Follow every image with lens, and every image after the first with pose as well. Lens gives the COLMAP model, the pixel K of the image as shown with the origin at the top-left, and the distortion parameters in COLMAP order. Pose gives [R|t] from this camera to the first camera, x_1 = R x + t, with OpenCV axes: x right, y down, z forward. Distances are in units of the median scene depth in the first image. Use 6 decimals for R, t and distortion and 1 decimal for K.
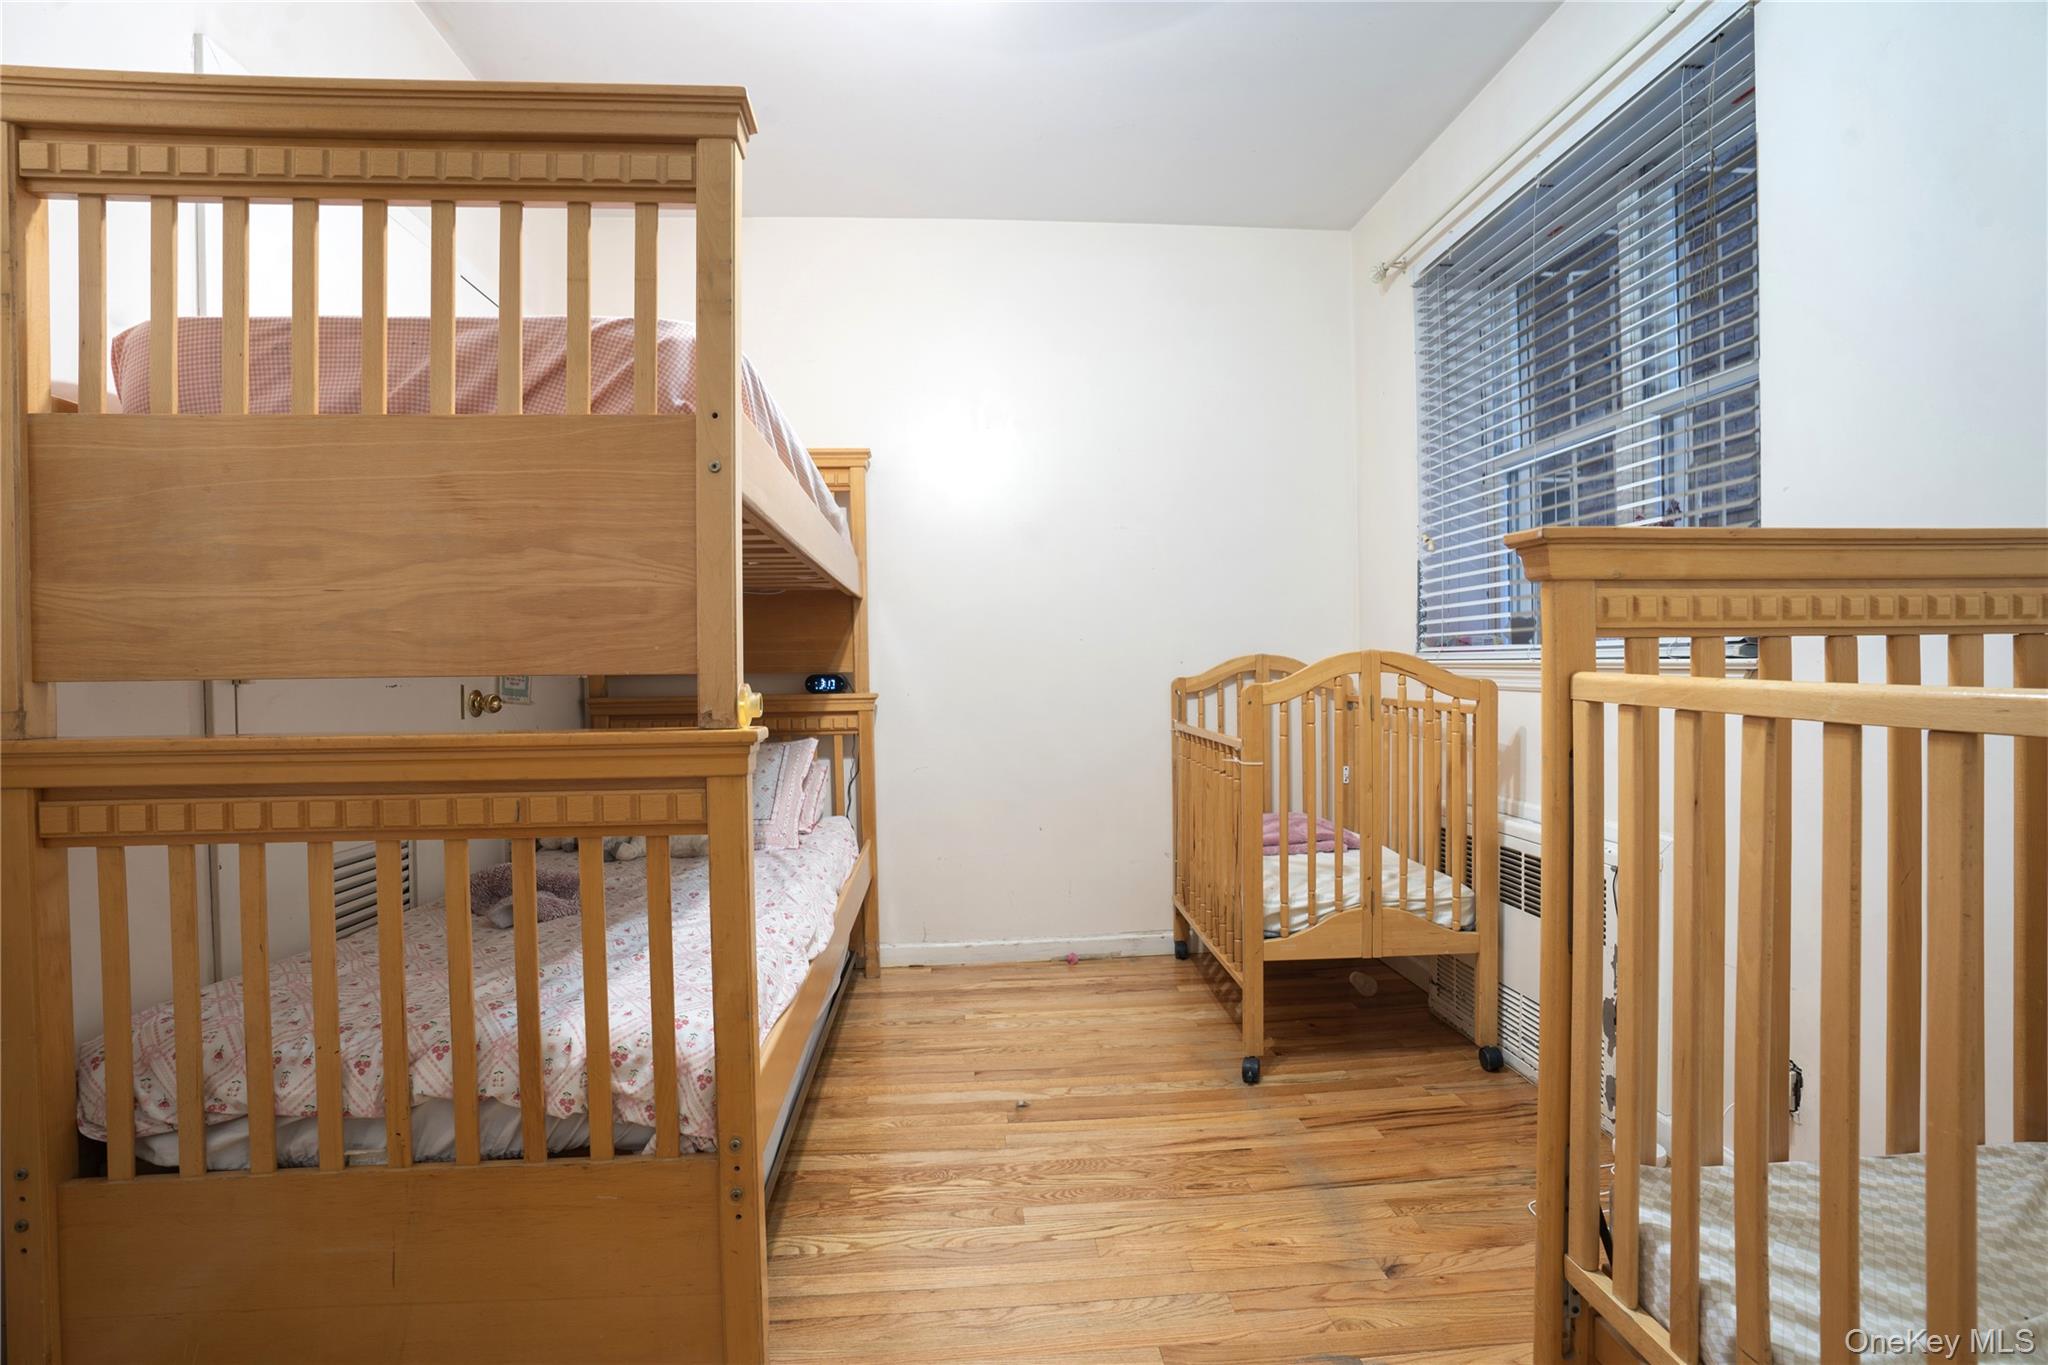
lens RADIAL K [[953.8, 0, 1022.6], [0, 953.8, 688.9], [0, 0, 1]] dist [-0.063037, 0.020289]
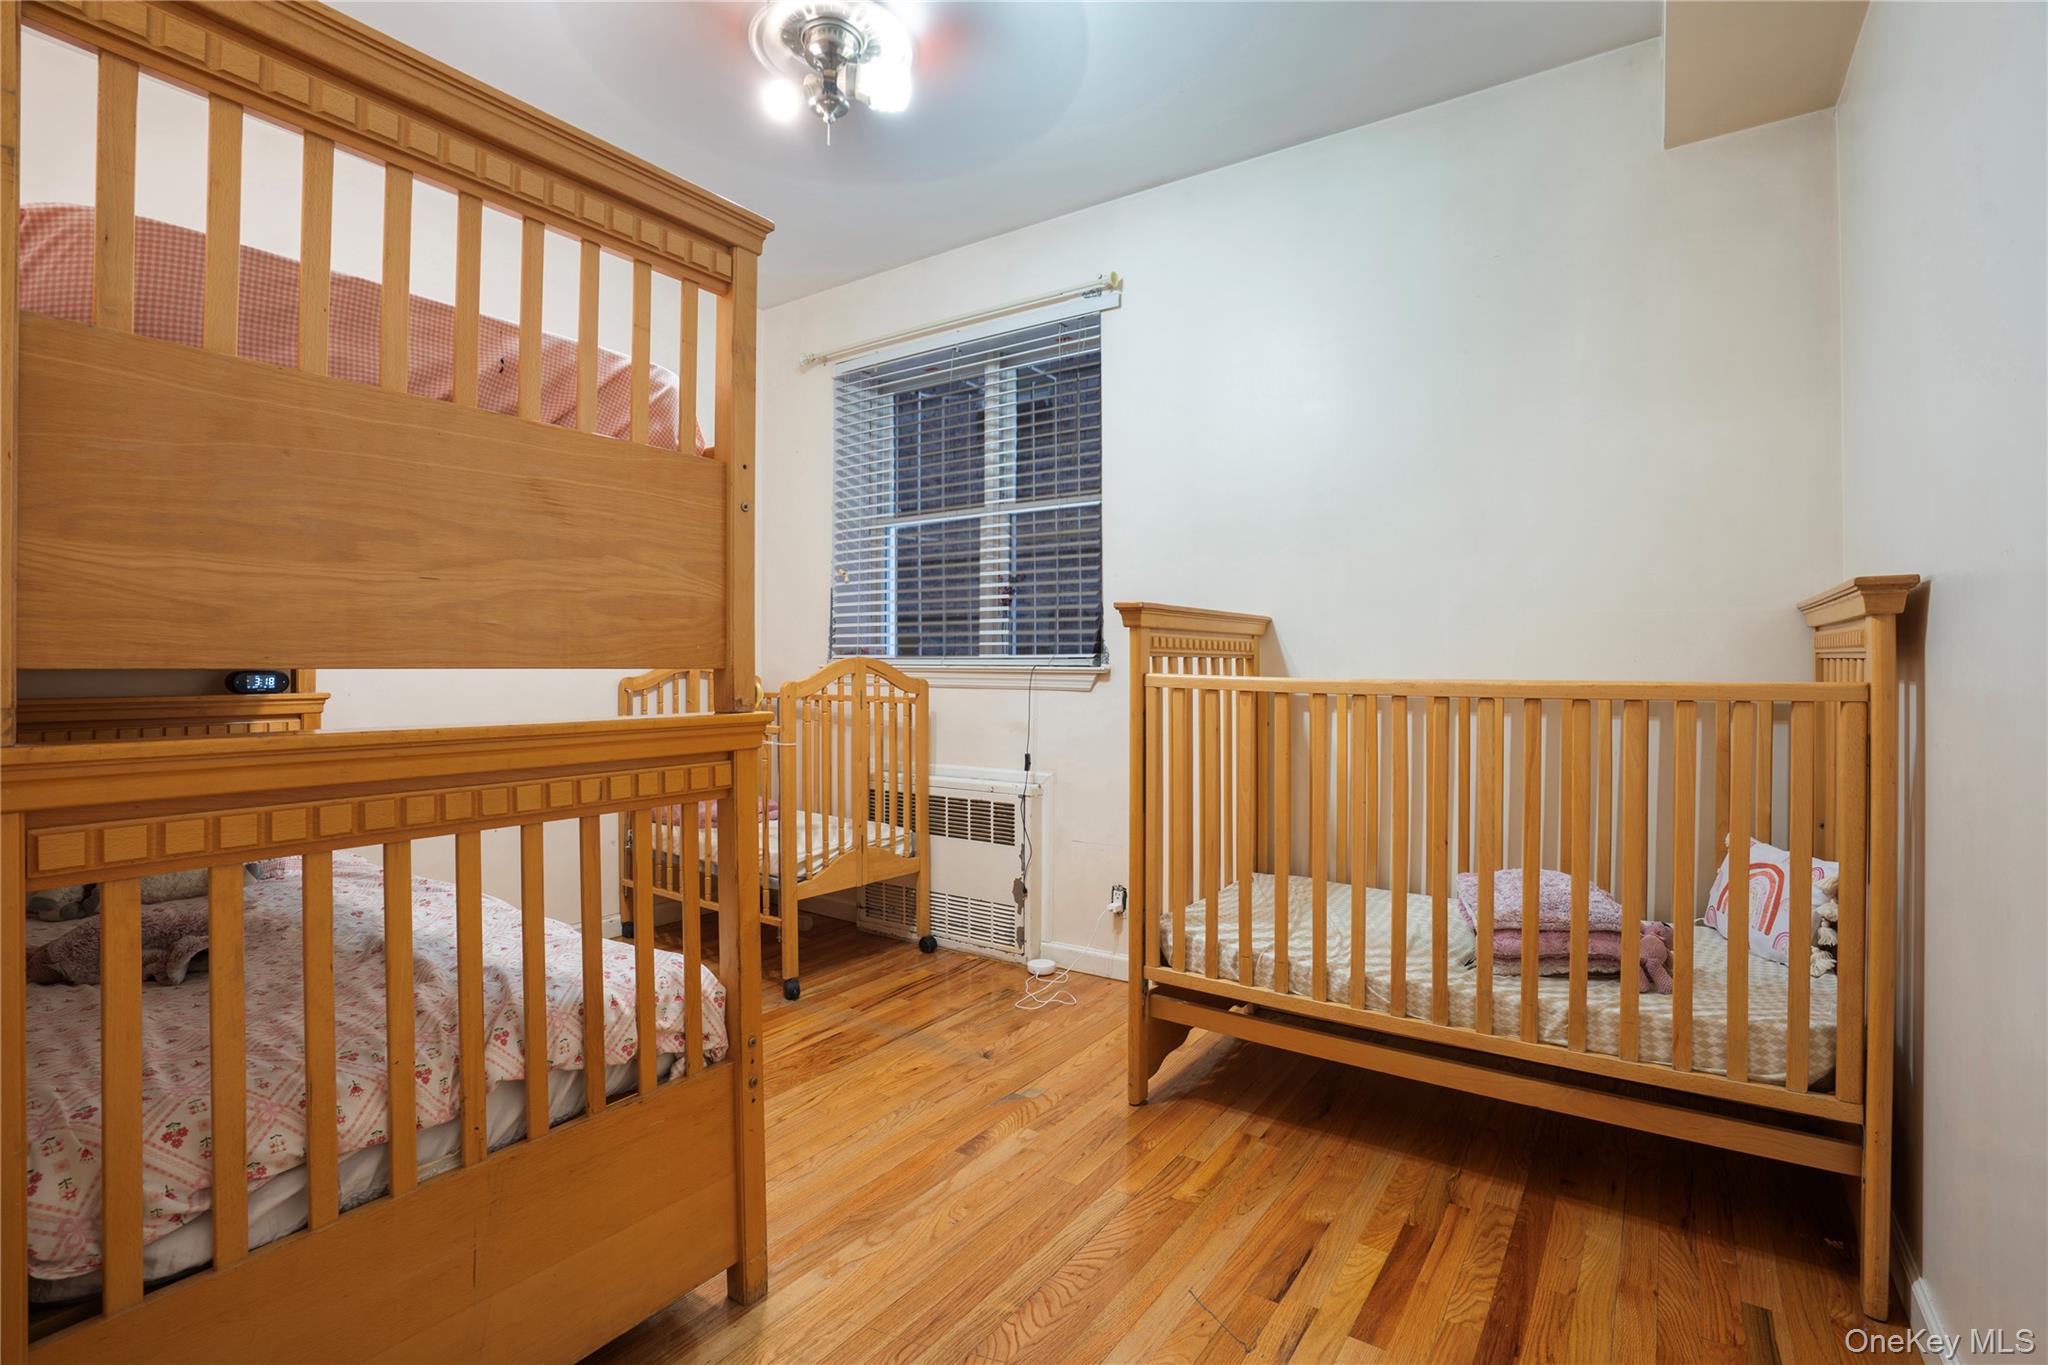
lens RADIAL K [[953.8, 0, 1033.2], [0, 953.8, 662.1], [0, 0, 1]] dist [-0.063037, 0.020289]
pose [[0.630976, 0.017668, 0.775601, -1.060682], [0.007062, 0.999568, -0.028515, 0.013402], [-0.775770, 0.023470, 0.630579, -0.104236]]
